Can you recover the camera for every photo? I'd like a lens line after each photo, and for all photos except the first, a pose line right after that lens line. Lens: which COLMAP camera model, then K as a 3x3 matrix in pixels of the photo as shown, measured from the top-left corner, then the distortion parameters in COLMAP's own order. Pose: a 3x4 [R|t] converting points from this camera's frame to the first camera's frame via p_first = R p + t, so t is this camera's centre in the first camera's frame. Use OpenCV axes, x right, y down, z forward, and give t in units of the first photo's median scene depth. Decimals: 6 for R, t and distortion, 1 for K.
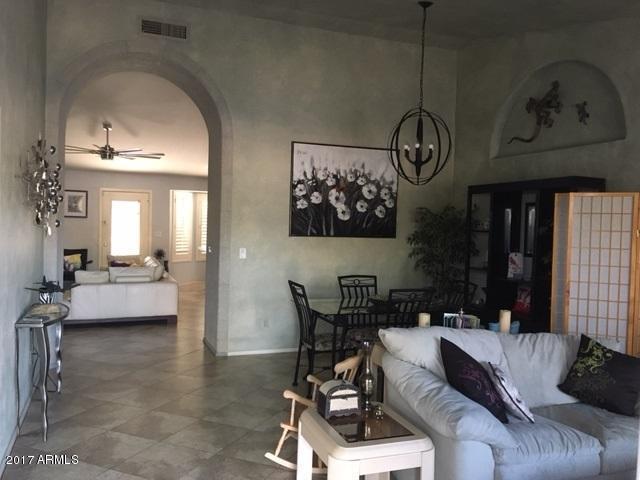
lens RADIAL K [[545.3, 0, 321.9], [0, 545.3, 238.2], [0, 0, 1]] dist [0.043057, -0.039219]
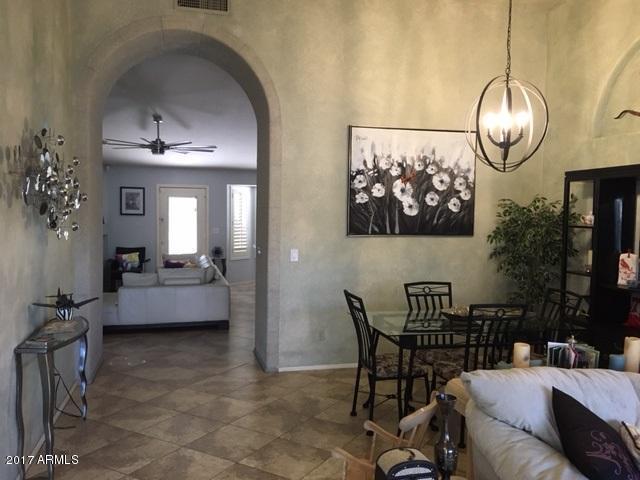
lens RADIAL K [[545.3, 0, 319.8], [0, 545.3, 245.3], [0, 0, 1]] dist [0.043057, -0.039219]
pose [[0.992066, -0.006950, -0.125528, 0.005909], [0.010337, 0.999599, 0.026352, -0.011746], [0.125295, -0.027440, 0.991740, 0.139877]]
